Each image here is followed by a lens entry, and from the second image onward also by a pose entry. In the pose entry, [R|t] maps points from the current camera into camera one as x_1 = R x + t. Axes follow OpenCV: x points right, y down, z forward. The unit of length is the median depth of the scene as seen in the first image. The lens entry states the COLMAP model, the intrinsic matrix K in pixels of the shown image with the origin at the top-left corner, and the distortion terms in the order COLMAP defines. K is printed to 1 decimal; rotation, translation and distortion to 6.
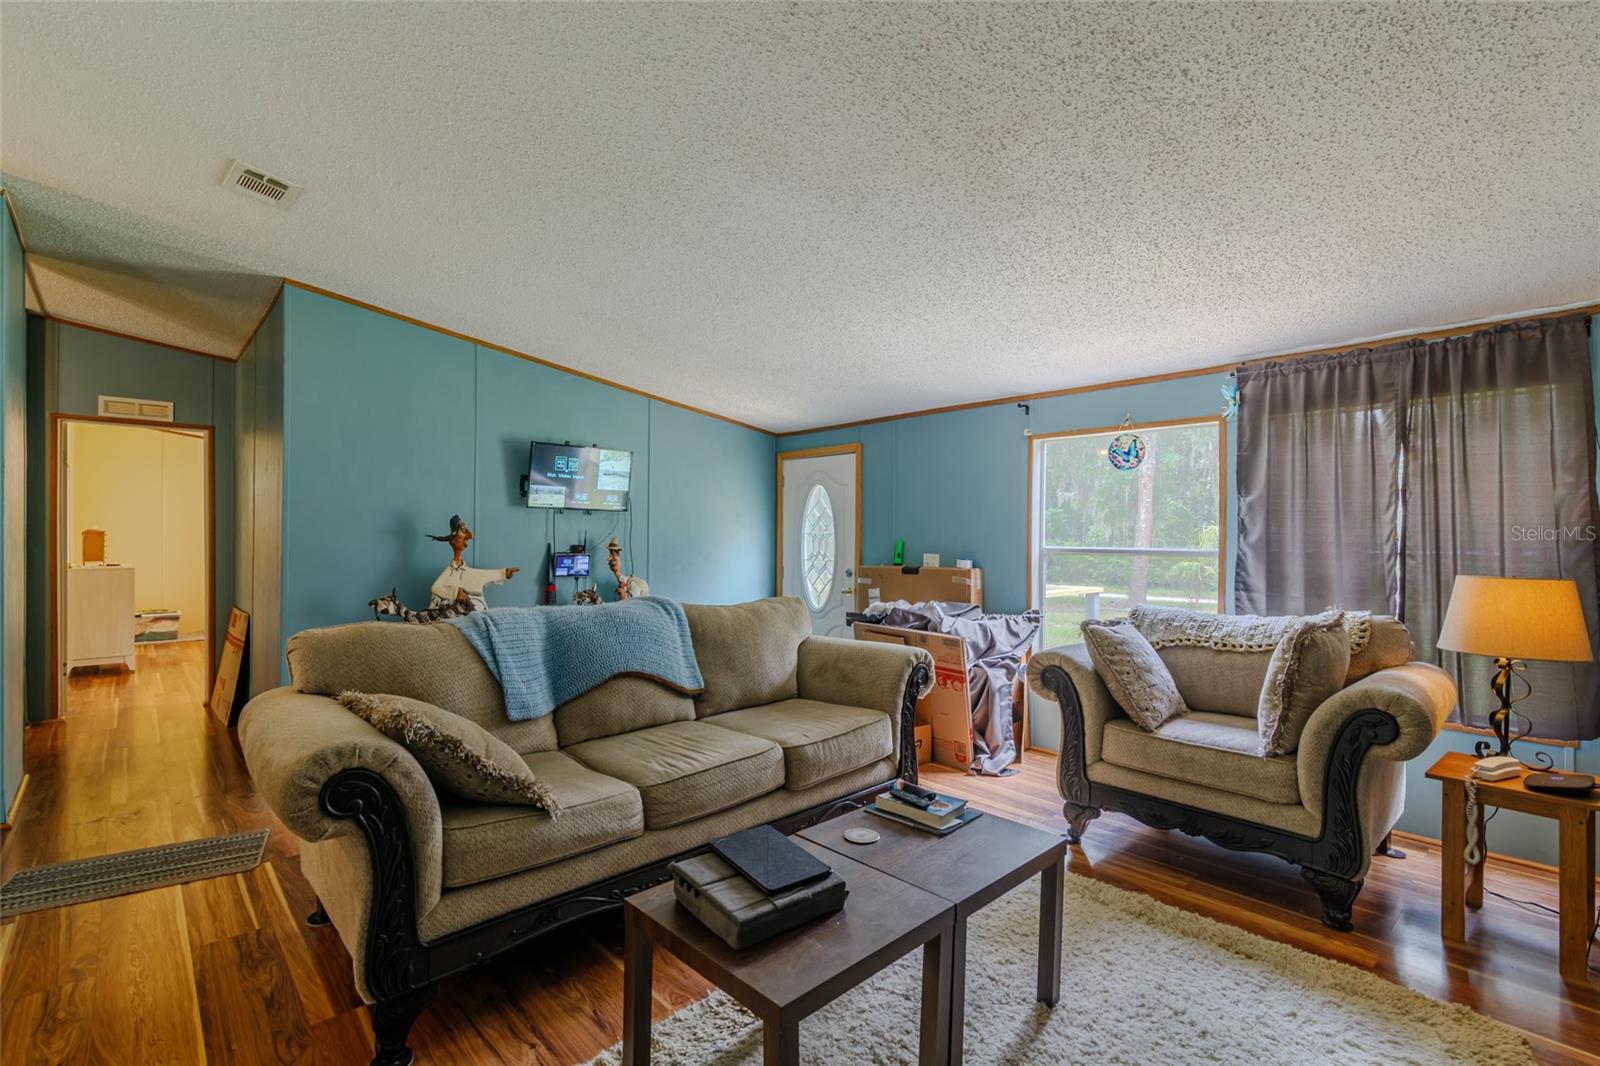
lens RADIAL K [[728.2, 0, 794.3], [0, 728.2, 530.8], [0, 0, 1]] dist [0.005746, 0.000797]
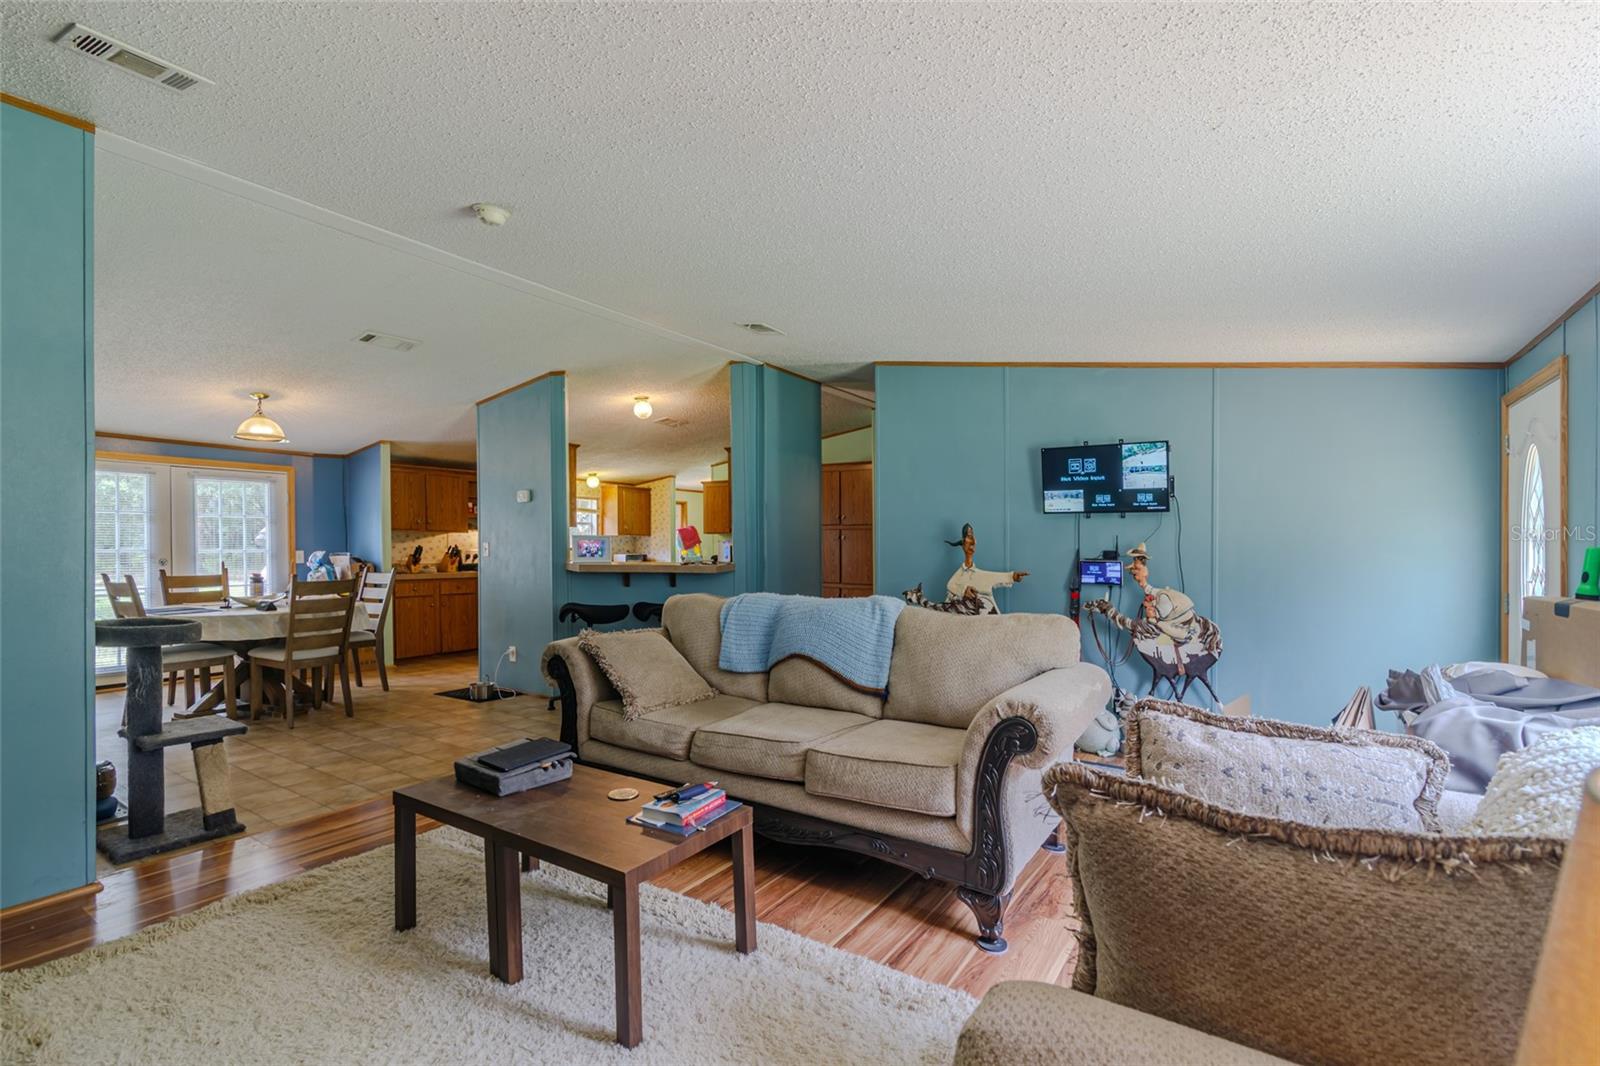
lens RADIAL K [[728.2, 0, 788.7], [0, 728.2, 548.8], [0, 0, 1]] dist [0.005746, 0.000797]
pose [[0.237184, 0.002680, -0.971461, 0.584226], [0.010253, 0.999934, 0.005262, 0.008857], [0.971411, -0.011209, 0.237141, 0.440169]]
